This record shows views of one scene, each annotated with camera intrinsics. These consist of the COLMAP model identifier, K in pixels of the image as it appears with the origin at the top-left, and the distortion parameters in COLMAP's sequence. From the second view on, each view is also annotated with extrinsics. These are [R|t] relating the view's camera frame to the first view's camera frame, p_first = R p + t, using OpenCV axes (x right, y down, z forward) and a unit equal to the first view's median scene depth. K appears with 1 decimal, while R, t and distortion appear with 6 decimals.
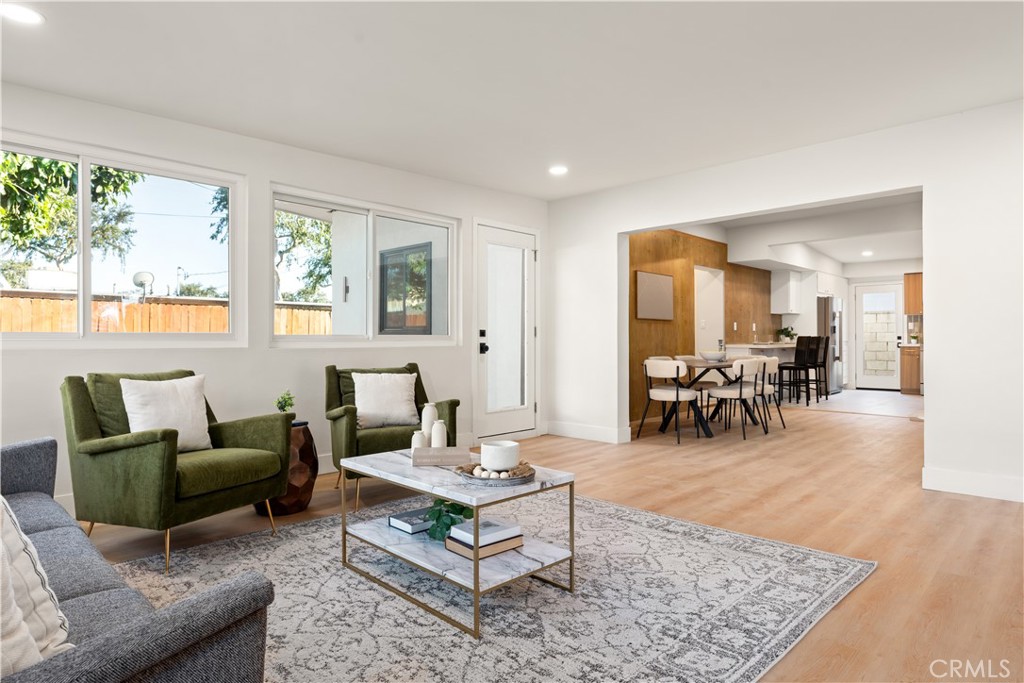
lens RADIAL K [[580.6, 0, 512.0], [0, 580.6, 341.5], [0, 0, 1]] dist [-0.003269, -0.001156]
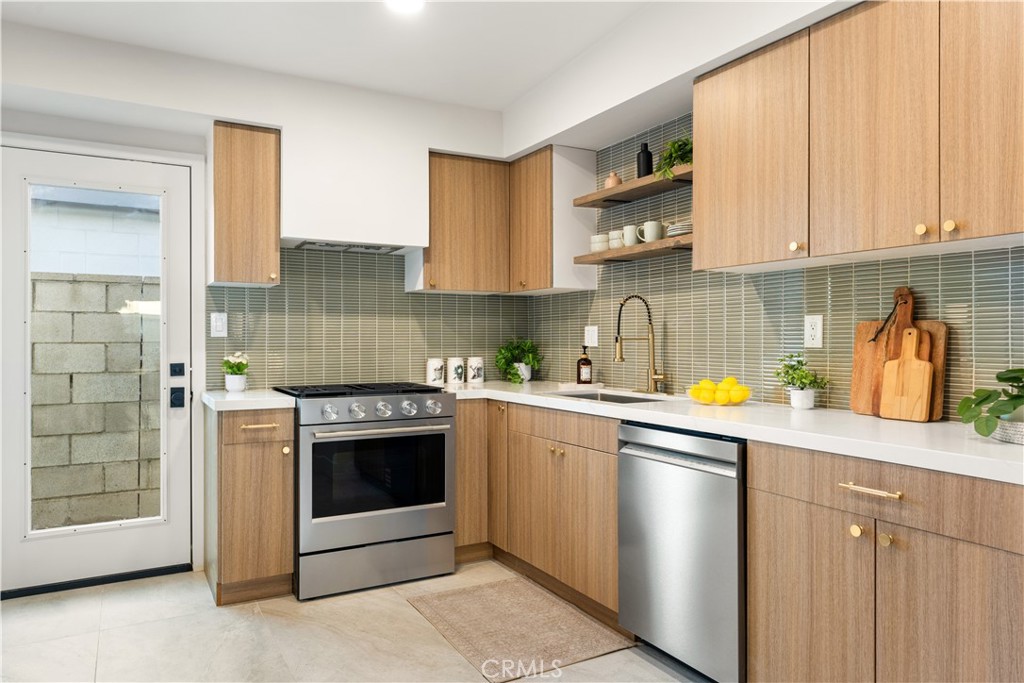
lens RADIAL K [[688.2, 0, 512.0], [0, 688.2, 341.5], [0, 0, 1]] dist [-0.001221, 0.001997]
pose [[0.272508, -0.002013, 0.962151, 0.415264], [0.001196, 0.999998, 0.001753, -0.020054], [-0.962153, 0.000673, 0.272510, 0.781285]]
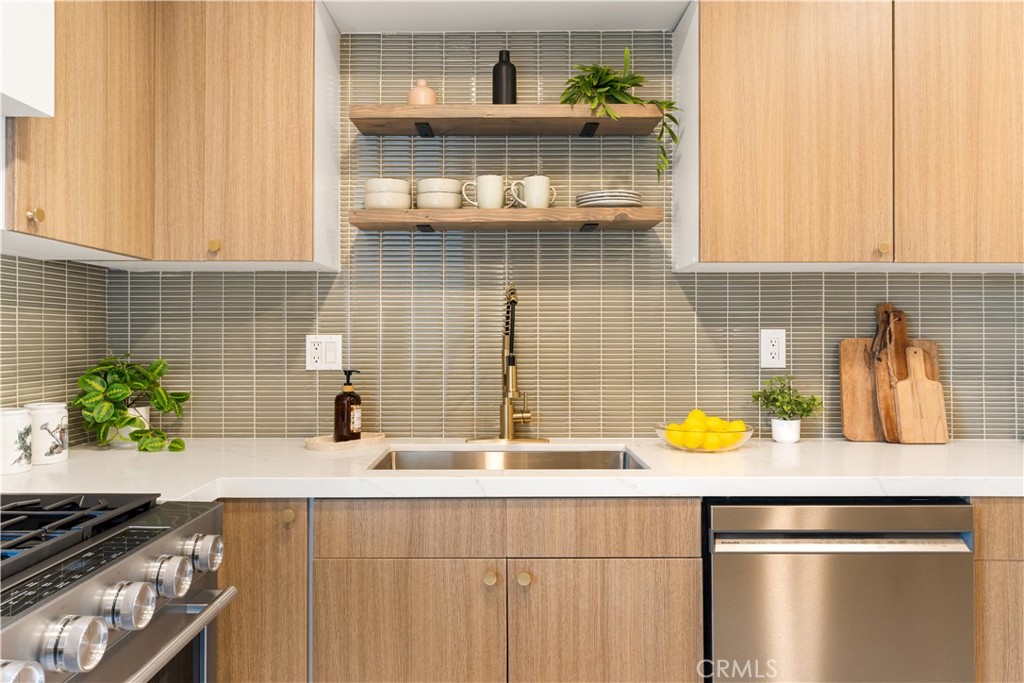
lens RADIAL K [[688.2, 0, 512.0], [0, 688.2, 341.5], [0, 0, 1]] dist [-0.001221, 0.001997]
pose [[-0.702561, -0.001747, 0.711621, 0.622437], [0.001465, 0.999991, 0.003902, -0.027272], [-0.711622, 0.003784, -0.702553, 0.979188]]
